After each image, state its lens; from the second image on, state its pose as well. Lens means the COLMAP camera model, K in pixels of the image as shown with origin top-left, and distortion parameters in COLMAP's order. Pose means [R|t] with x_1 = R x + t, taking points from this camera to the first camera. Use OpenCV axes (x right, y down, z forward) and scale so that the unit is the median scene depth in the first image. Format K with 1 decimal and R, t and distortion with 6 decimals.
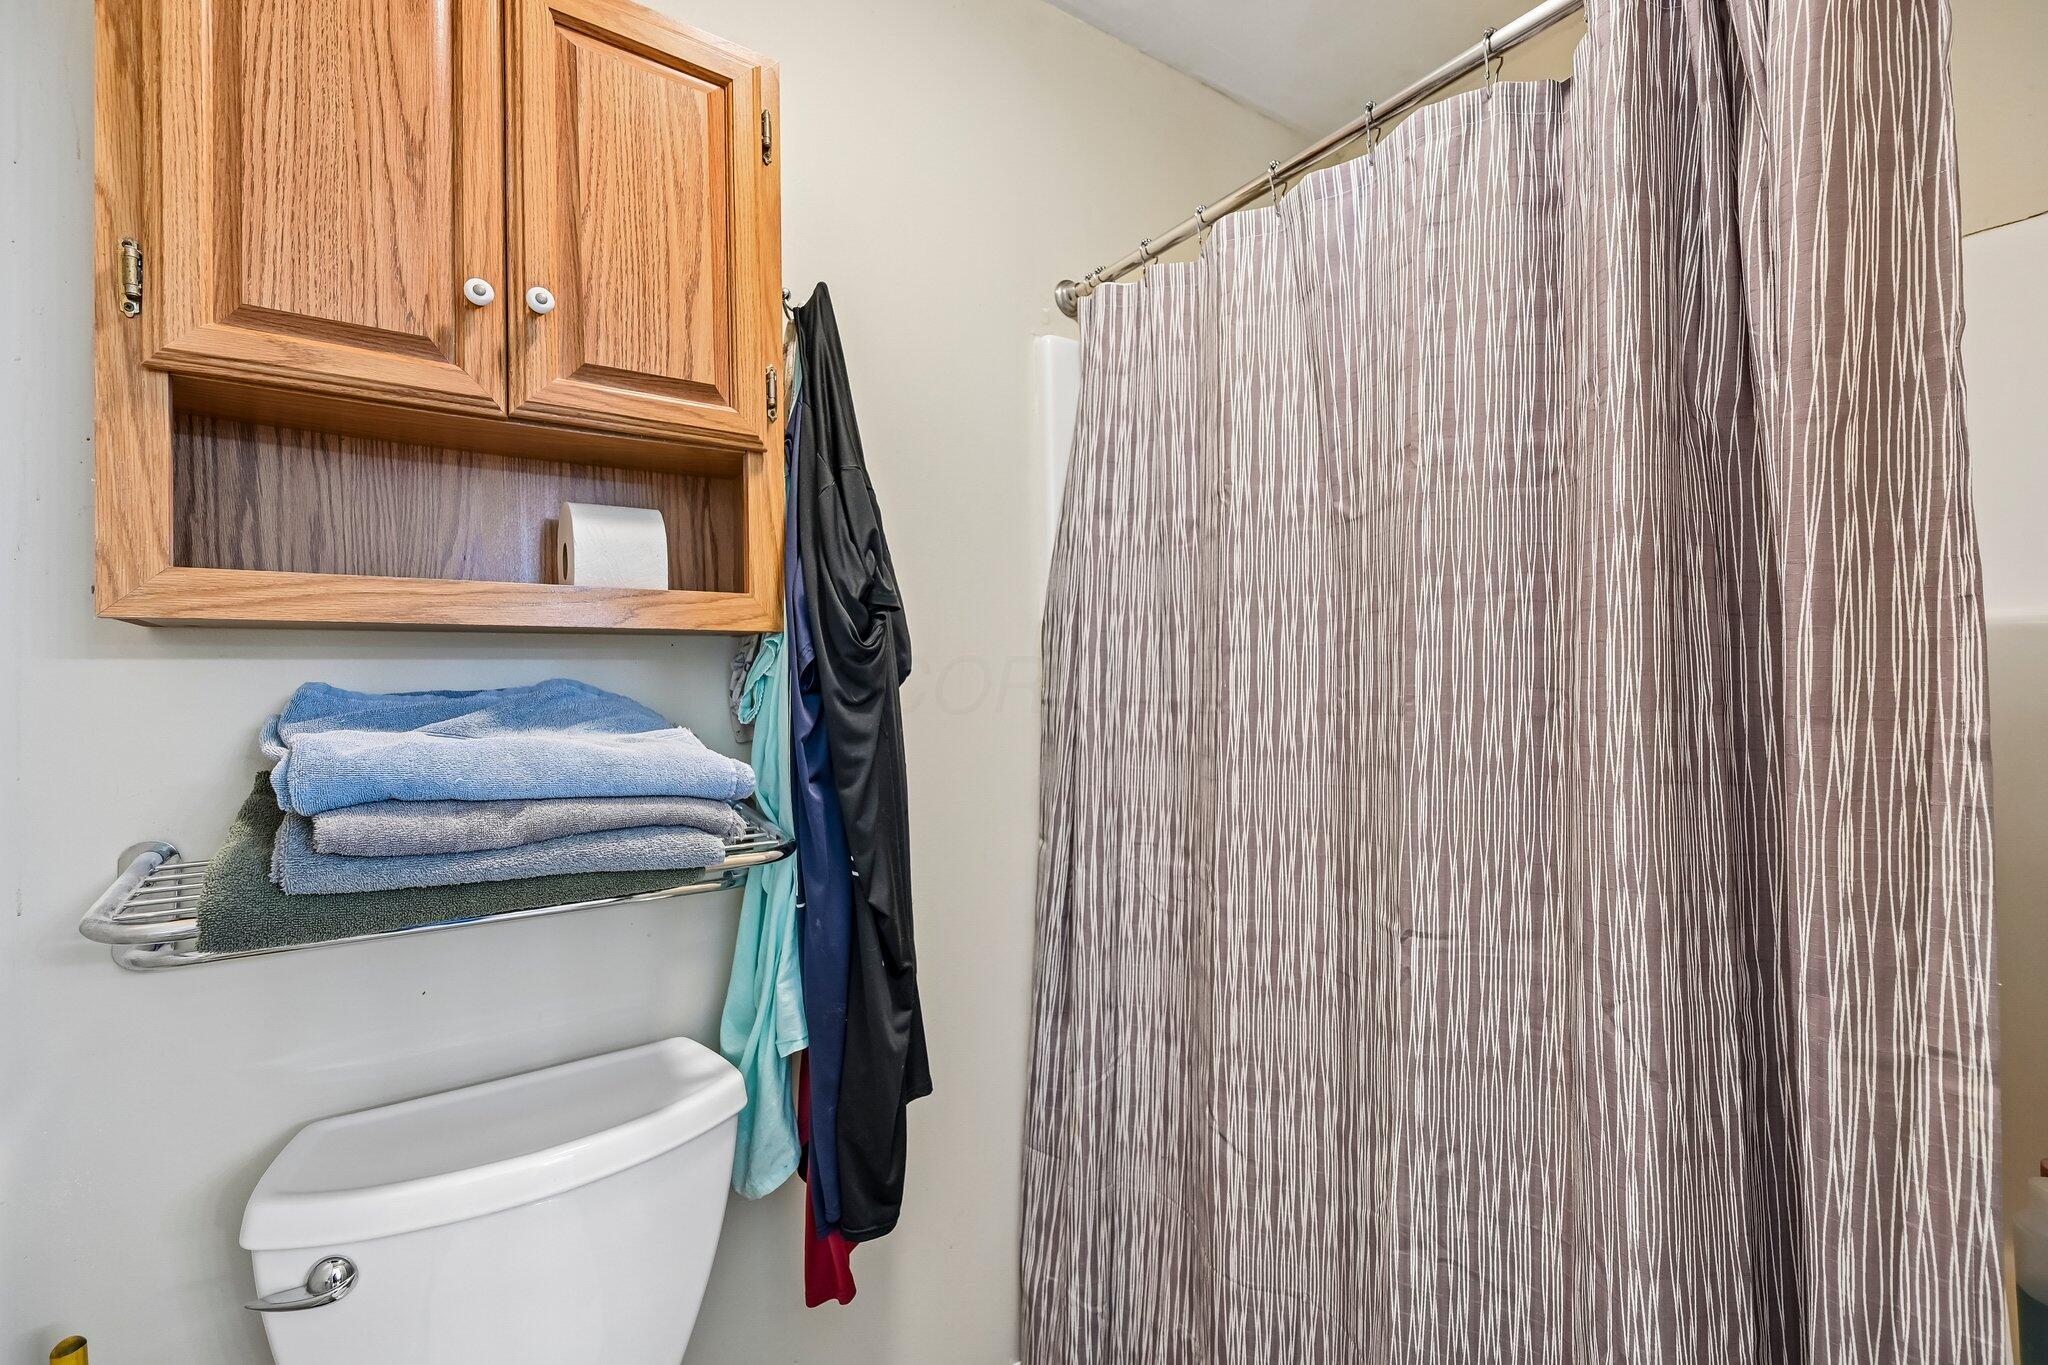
lens RADIAL K [[833.2, 0, 1030.6], [0, 833.2, 684.5], [0, 0, 1]] dist [-0.003819, -0.000400]
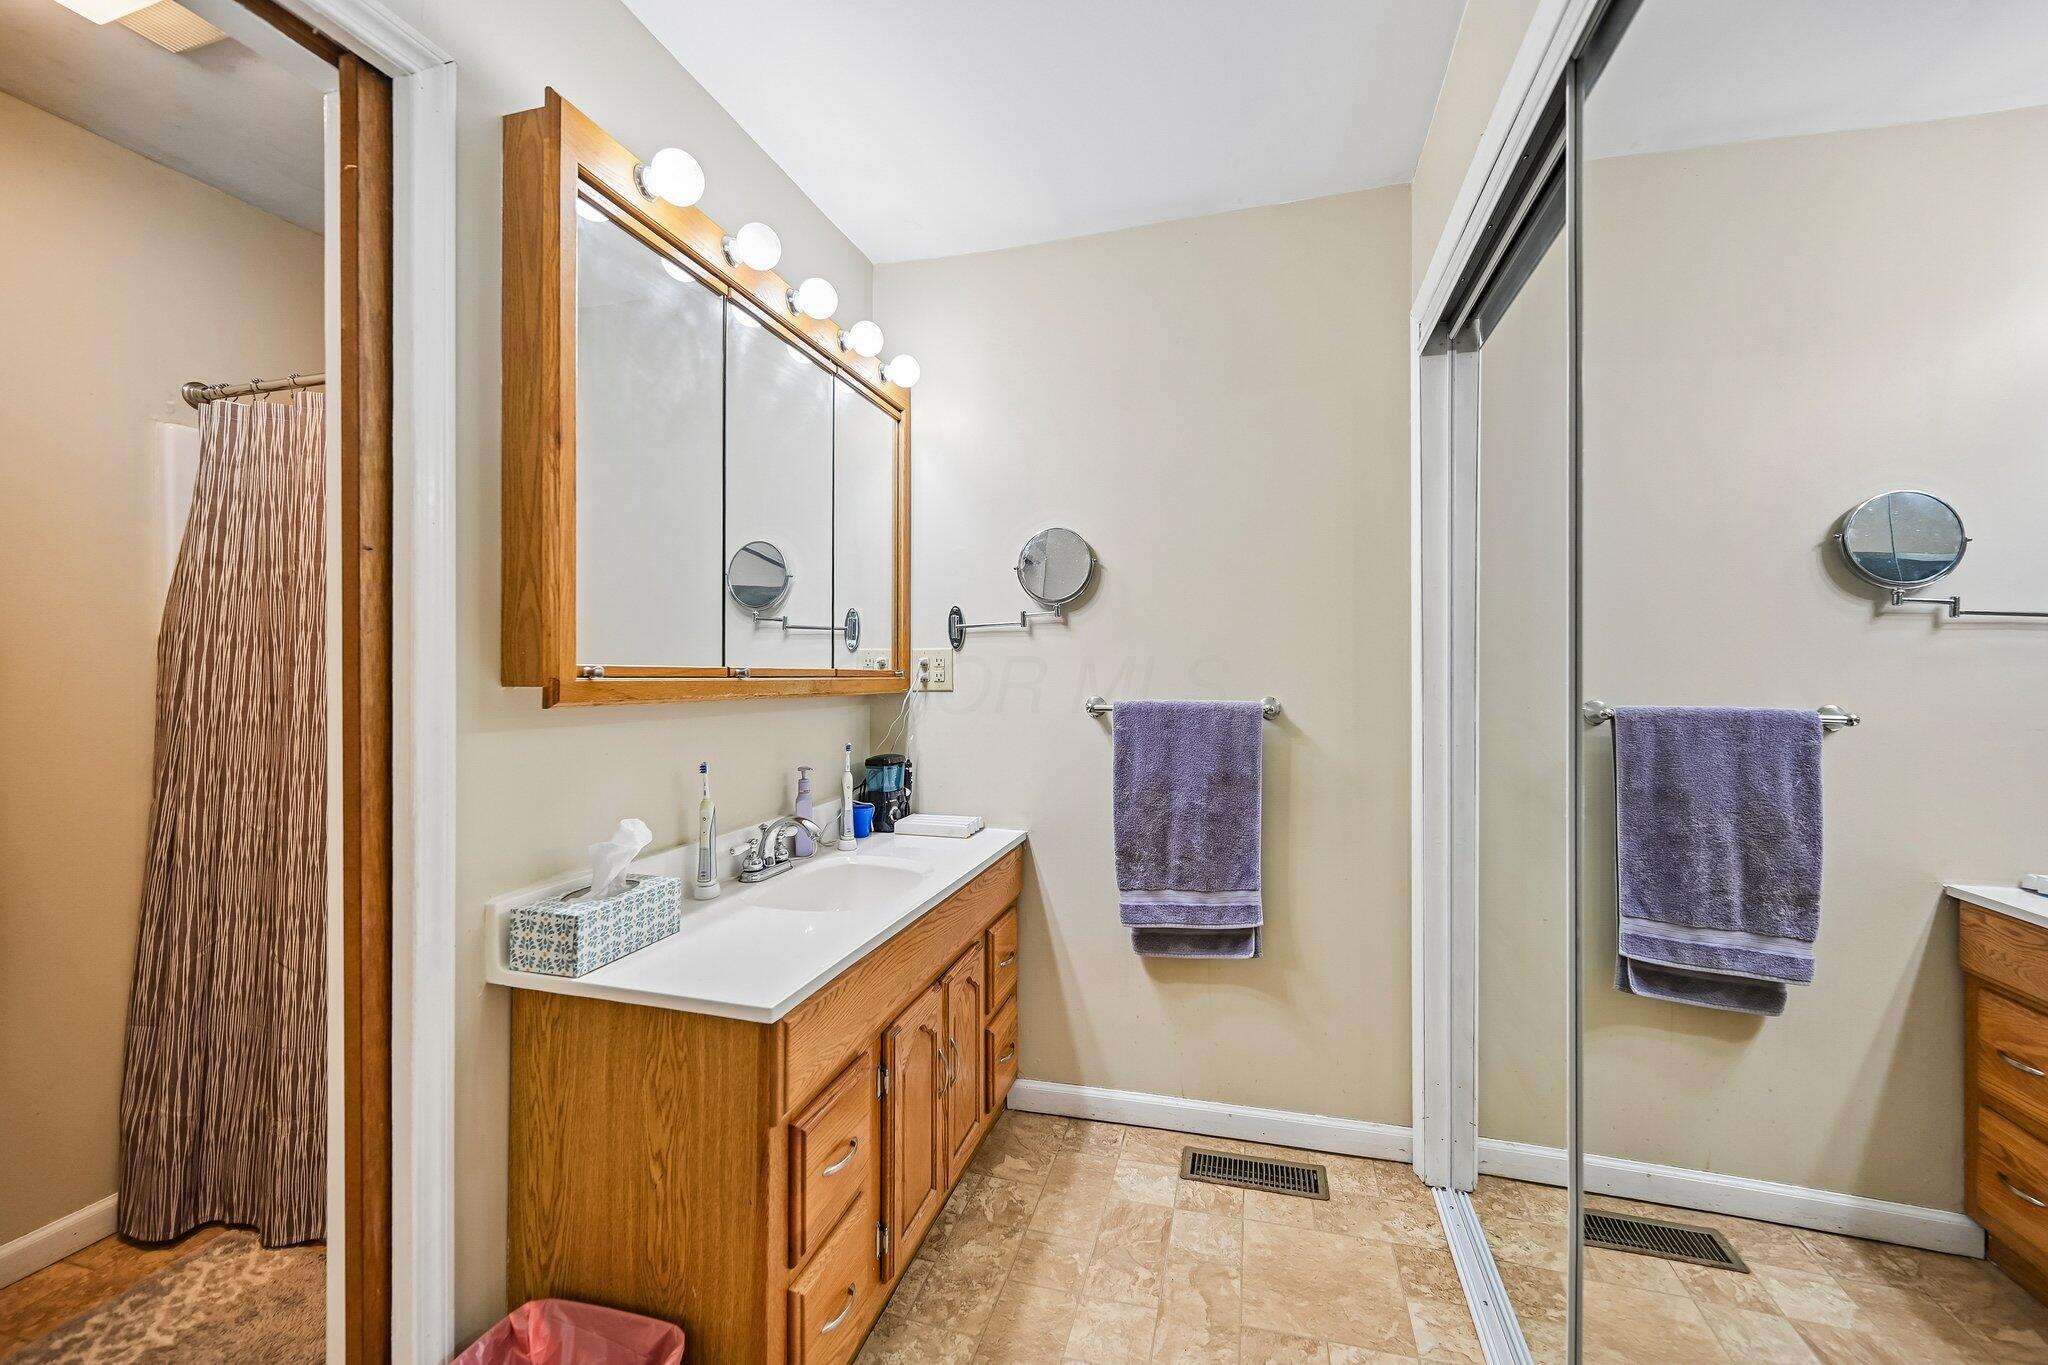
lens RADIAL K [[813.7, 0, 1016.4], [0, 813.7, 671.8], [0, 0, 1]] dist [-0.001552, 0.000513]
pose [[0.788448, 0.009507, 0.615027, 0.323451], [-0.004664, 0.999944, -0.009478, -0.014211], [-0.615083, 0.004604, 0.788449, -0.958743]]
